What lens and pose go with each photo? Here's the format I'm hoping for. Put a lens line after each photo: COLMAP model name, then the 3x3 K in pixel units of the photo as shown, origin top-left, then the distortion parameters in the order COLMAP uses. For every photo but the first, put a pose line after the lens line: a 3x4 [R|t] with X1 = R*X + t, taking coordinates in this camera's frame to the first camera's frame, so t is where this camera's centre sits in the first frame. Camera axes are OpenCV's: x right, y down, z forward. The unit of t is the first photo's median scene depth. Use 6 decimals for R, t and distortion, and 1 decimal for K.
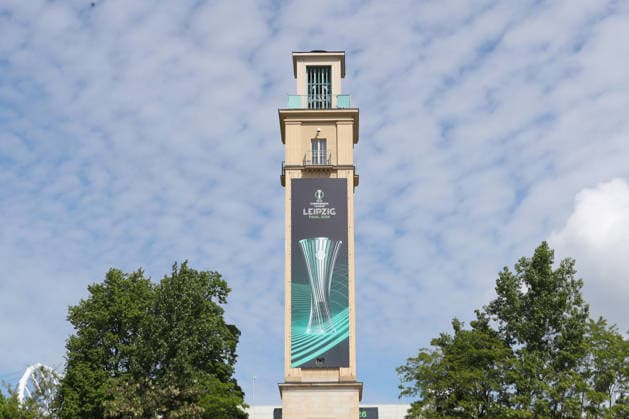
lens RADIAL K [[1417.3, 0, 314.2], [0, 1417.3, 258.1], [0, 0, 1]] dist [-0.357896, 0.444466]
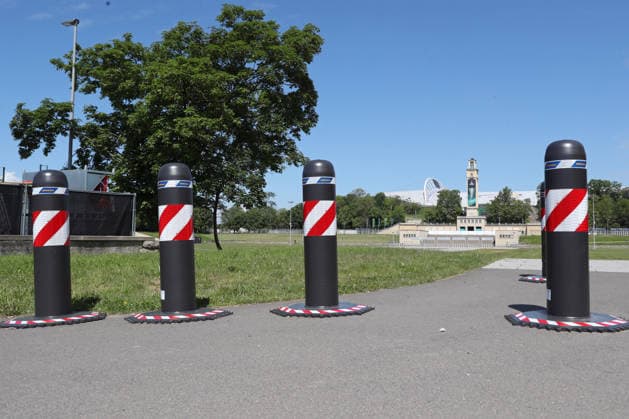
lens RADIAL K [[581.9, 0, 338.3], [0, 581.9, 208.1], [0, 0, 1]] dist [-0.005337, 0.001645]
pose [[0.944850, -0.003604, -0.327482, 0.324699], [0.073123, 0.977018, 0.200220, -0.545857], [0.319235, -0.213125, 0.923400, -1.934121]]
